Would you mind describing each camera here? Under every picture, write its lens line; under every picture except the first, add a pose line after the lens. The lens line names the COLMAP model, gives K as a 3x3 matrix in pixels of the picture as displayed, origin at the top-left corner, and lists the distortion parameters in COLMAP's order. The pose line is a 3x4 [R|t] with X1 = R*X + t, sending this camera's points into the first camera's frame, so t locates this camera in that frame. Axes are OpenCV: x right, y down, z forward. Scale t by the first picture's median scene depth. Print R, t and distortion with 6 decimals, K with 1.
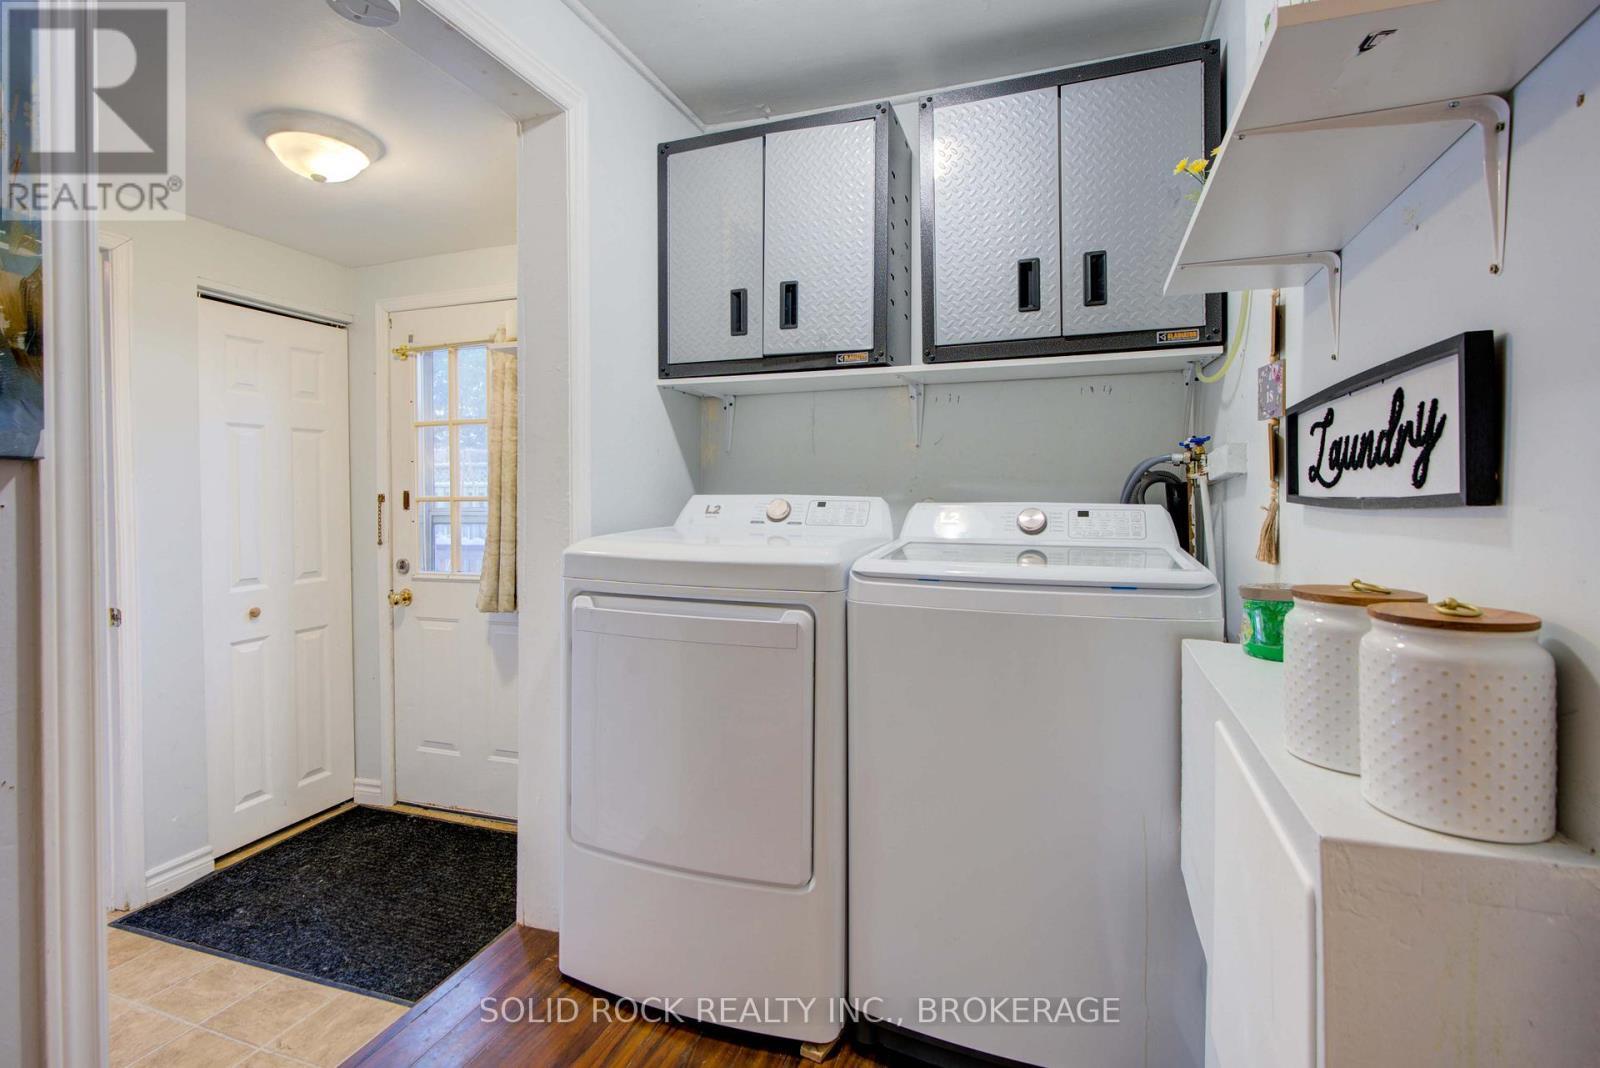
lens RADIAL K [[749.8, 0, 798.8], [0, 749.8, 490.4], [0, 0, 1]] dist [-0.001306, 0.001098]
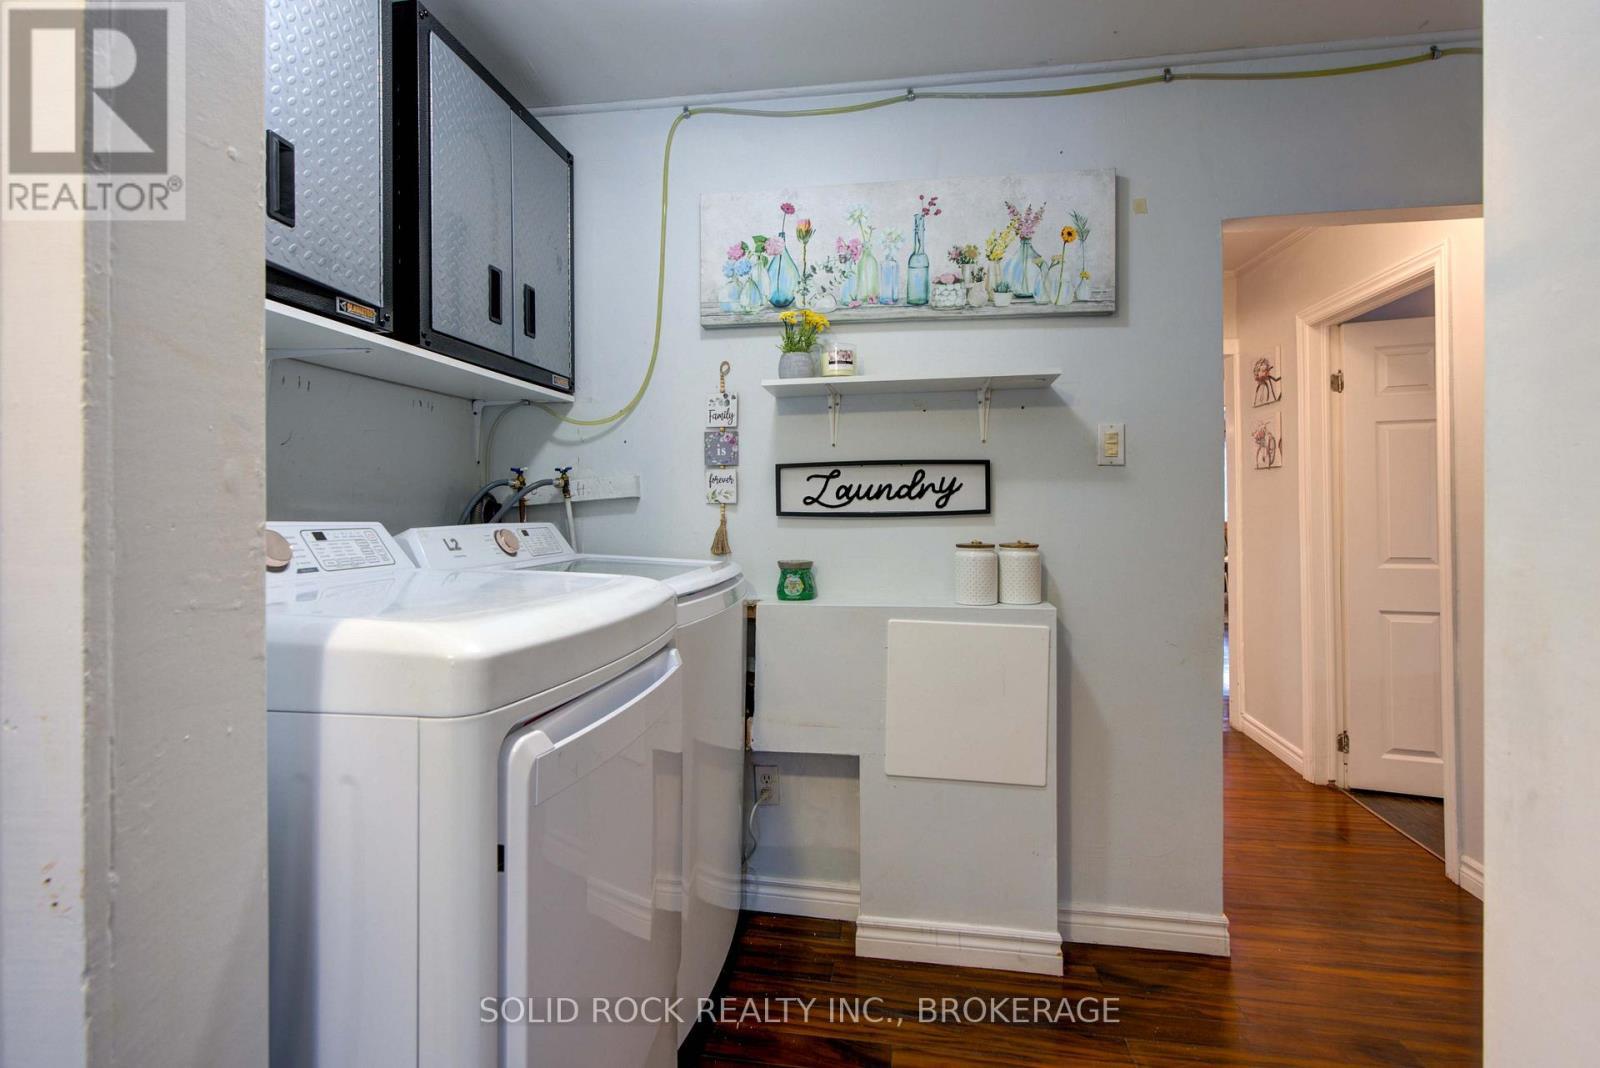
lens RADIAL K [[749.8, 0, 798.8], [0, 749.8, 490.4], [0, 0, 1]] dist [-0.001306, 0.001098]
pose [[-0.197136, 0.023228, 0.980101, -0.714248], [0.004213, 0.999730, -0.022845, -0.003147], [-0.980367, -0.000375, -0.197181, 0.833492]]
